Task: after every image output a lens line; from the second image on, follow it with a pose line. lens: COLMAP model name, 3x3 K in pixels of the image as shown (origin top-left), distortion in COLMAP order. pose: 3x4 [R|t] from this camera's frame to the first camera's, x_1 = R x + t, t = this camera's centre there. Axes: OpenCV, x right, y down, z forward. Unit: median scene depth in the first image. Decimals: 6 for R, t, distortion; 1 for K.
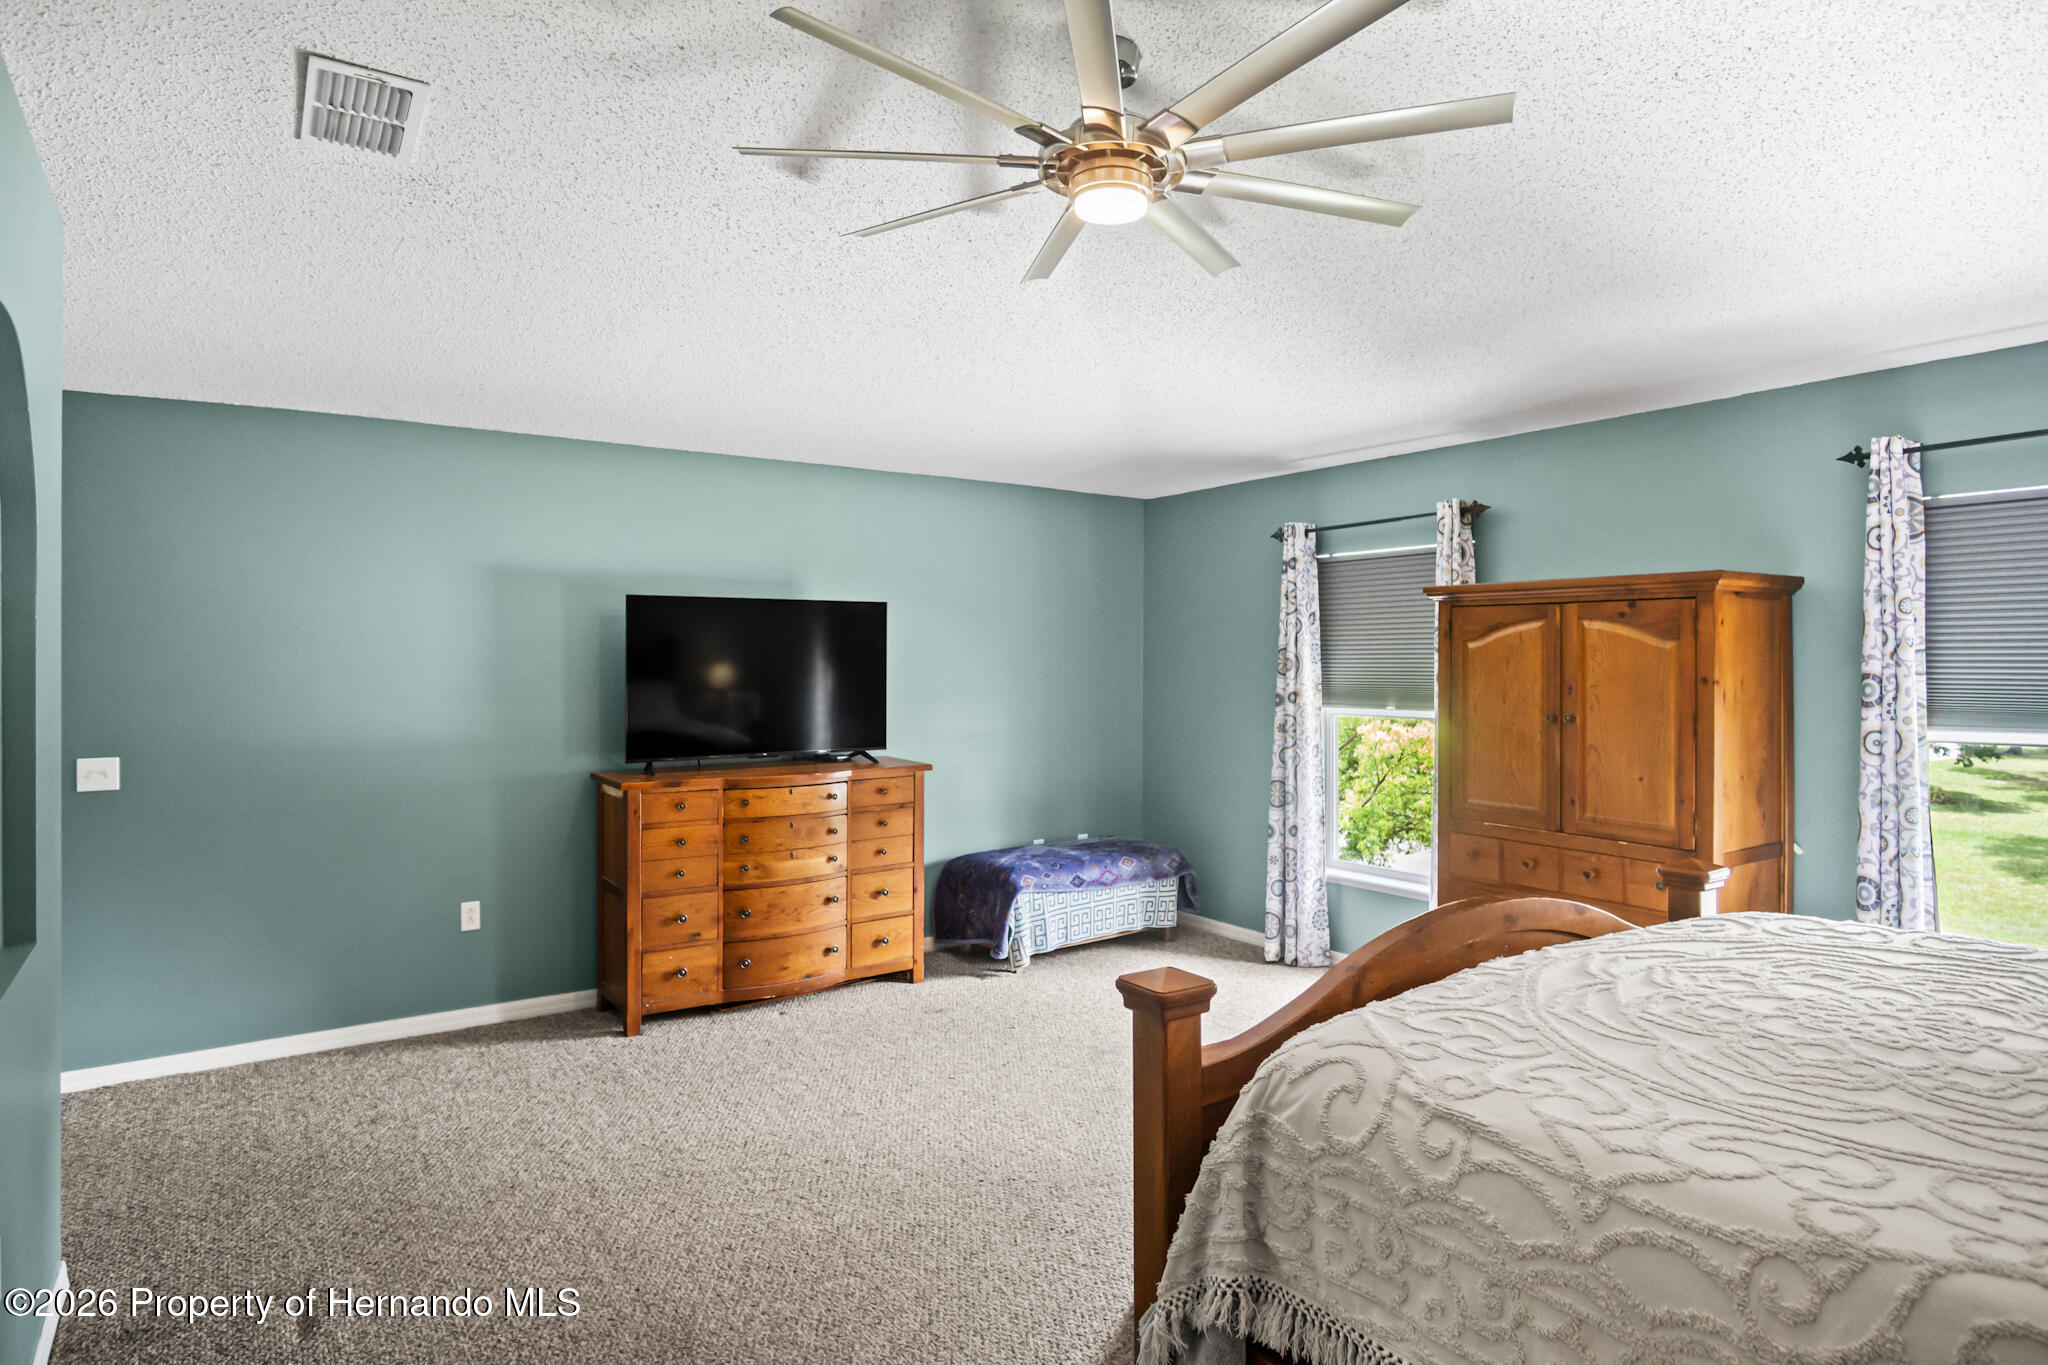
lens RADIAL K [[1164.7, 0, 1026.5], [0, 1164.7, 650.5], [0, 0, 1]] dist [-0.004124, -0.000902]
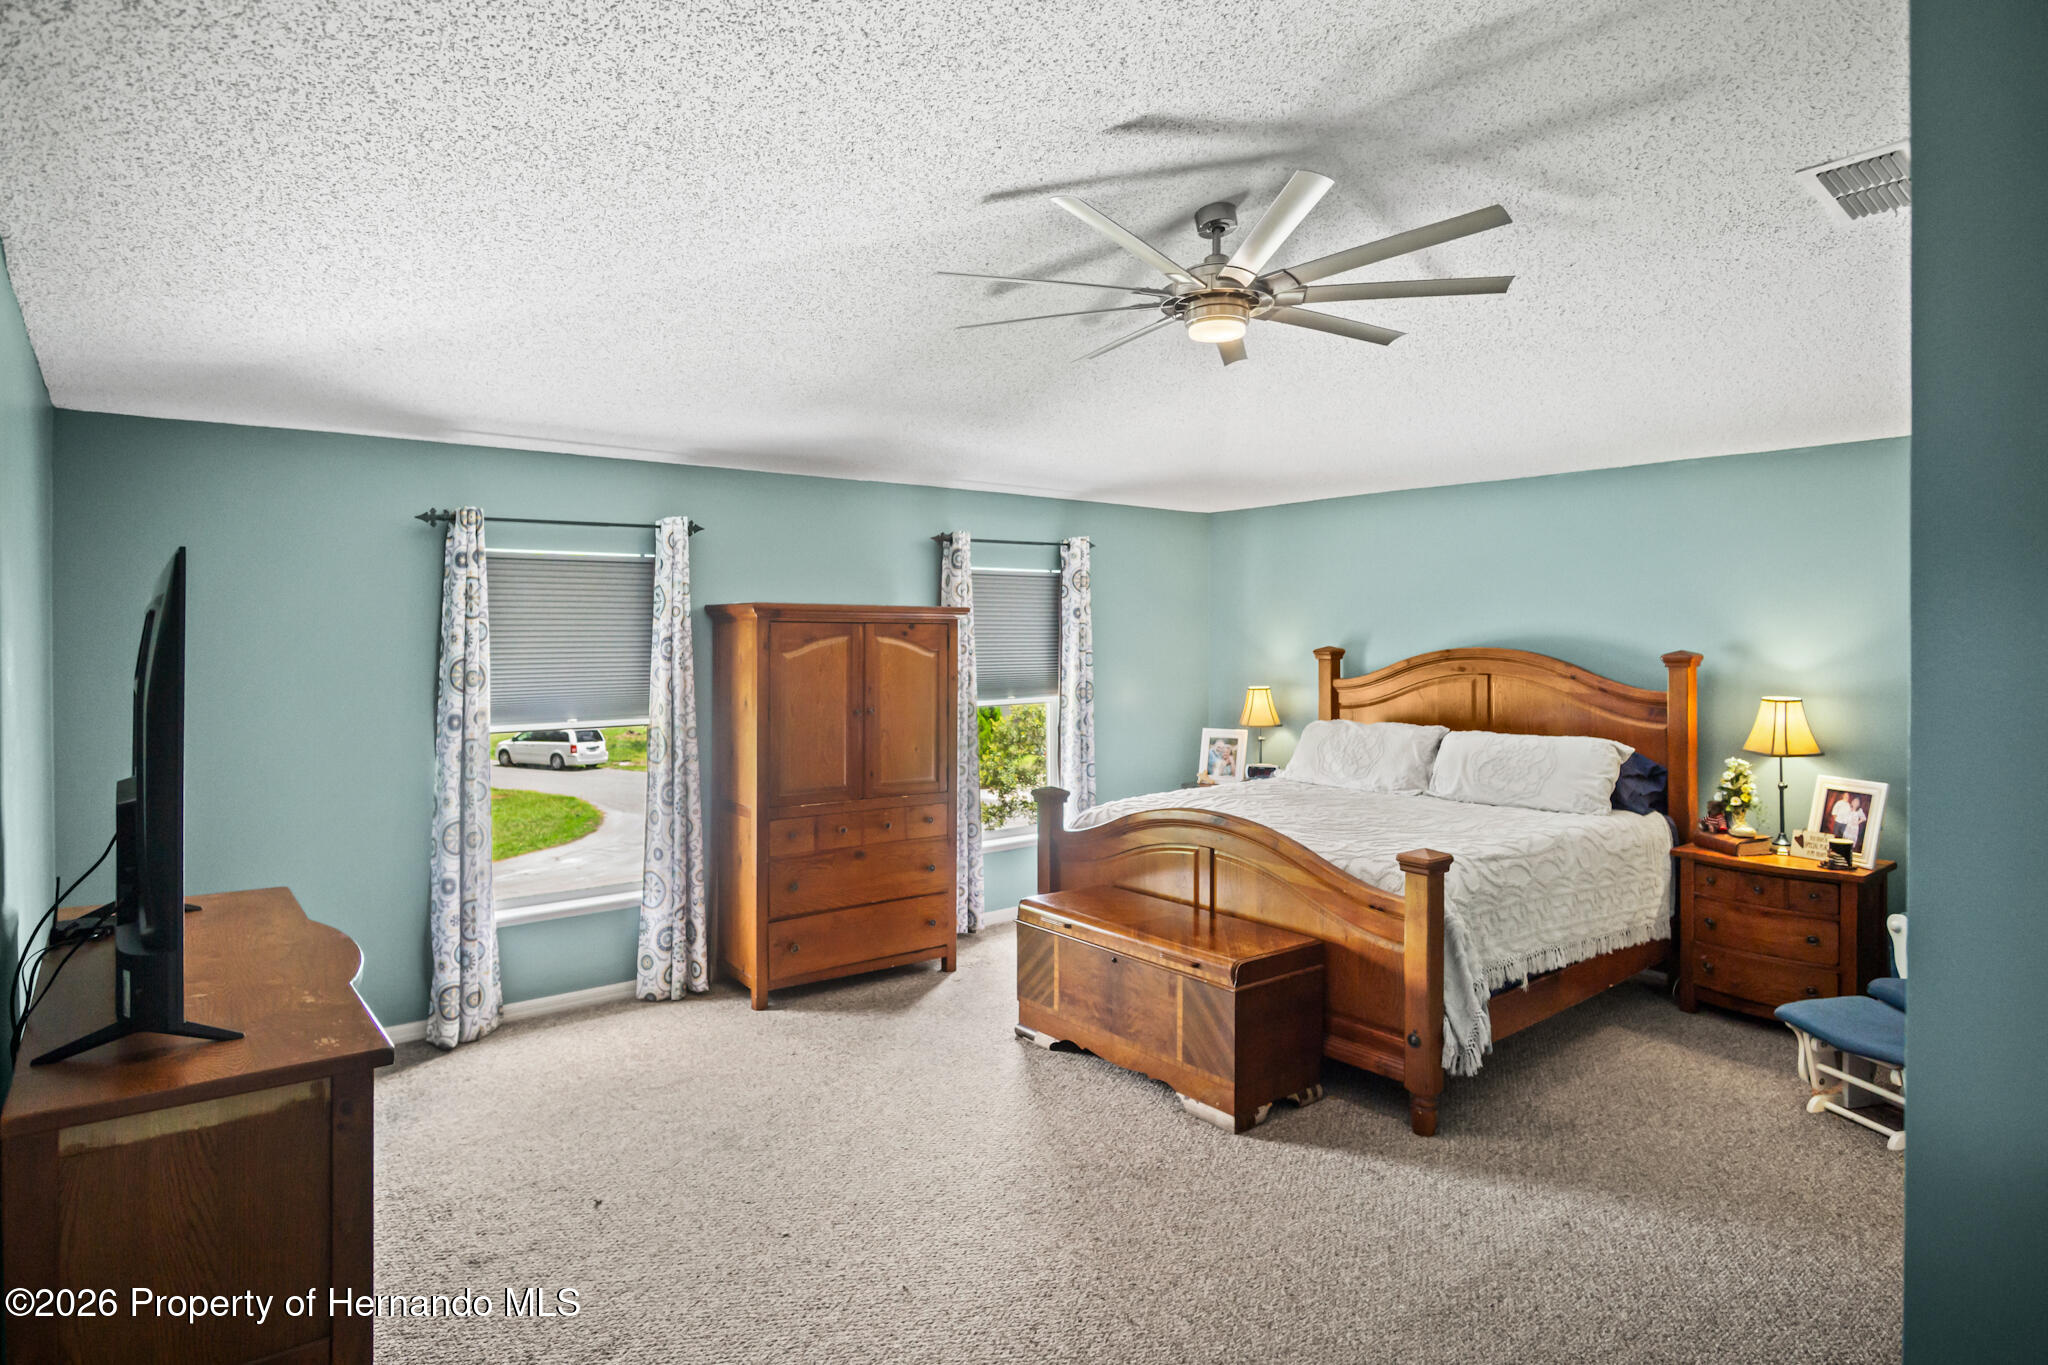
lens RADIAL K [[1164.7, 0, 1026.5], [0, 1164.7, 650.5], [0, 0, 1]] dist [-0.004124, -0.000902]
pose [[-0.052229, -0.028579, 0.998226, -0.830178], [-0.010257, 0.999553, 0.028080, -0.047619], [-0.998582, -0.008772, -0.052499, 0.871858]]
